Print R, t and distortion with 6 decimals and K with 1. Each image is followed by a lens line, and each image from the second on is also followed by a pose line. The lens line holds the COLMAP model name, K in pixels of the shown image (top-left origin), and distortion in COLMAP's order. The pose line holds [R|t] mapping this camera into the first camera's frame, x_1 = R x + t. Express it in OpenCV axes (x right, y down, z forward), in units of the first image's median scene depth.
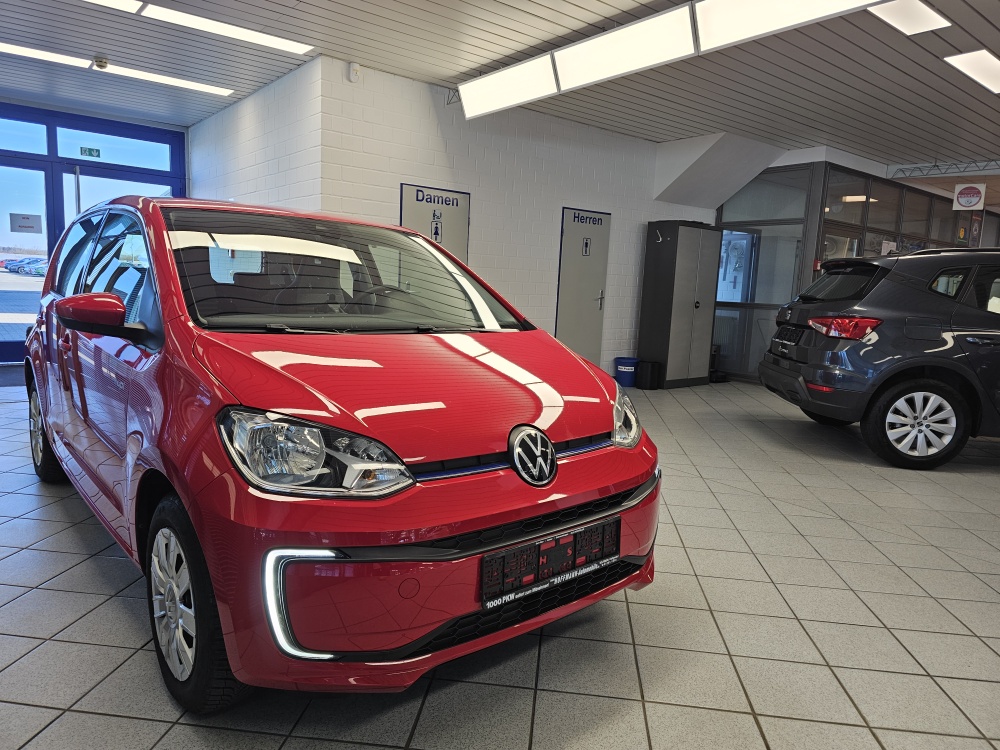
lens RADIAL K [[679.4, 0, 497.2], [0, 679.4, 381.8], [0, 0, 1]] dist [0.060662, -0.047651]
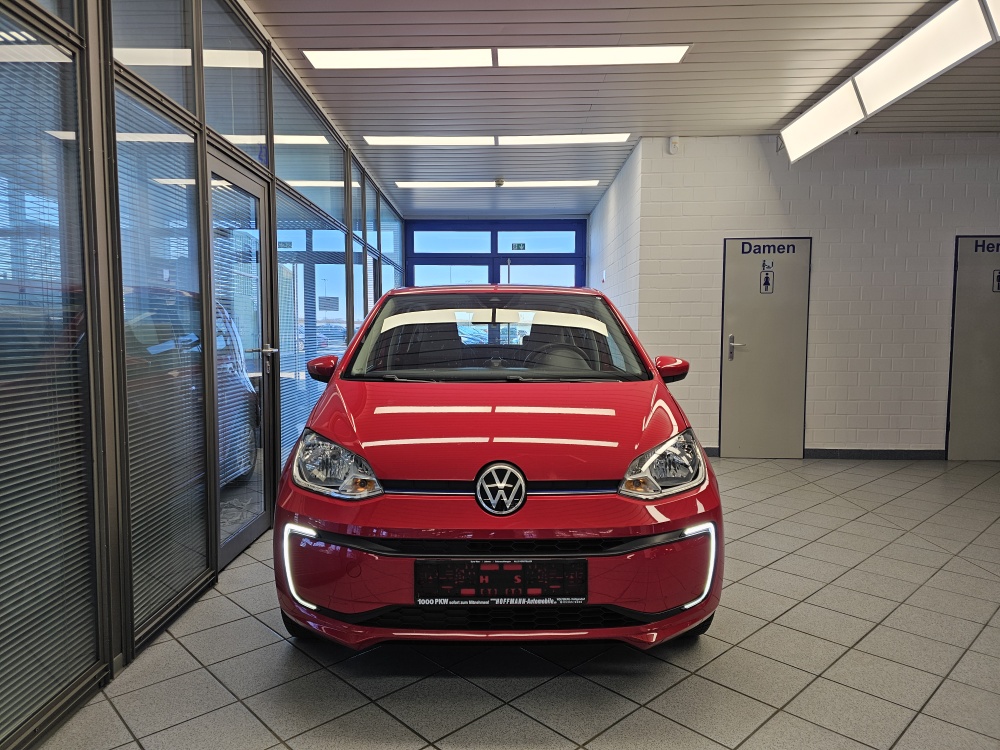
lens RADIAL K [[679.4, 0, 494.3], [0, 679.4, 380.3], [0, 0, 1]] dist [0.060662, -0.047651]
pose [[0.754668, 0.003535, -0.656098, 0.276859], [-0.058640, 0.996347, -0.062082, -0.000372], [0.653481, 0.085325, 0.752118, 0.040284]]
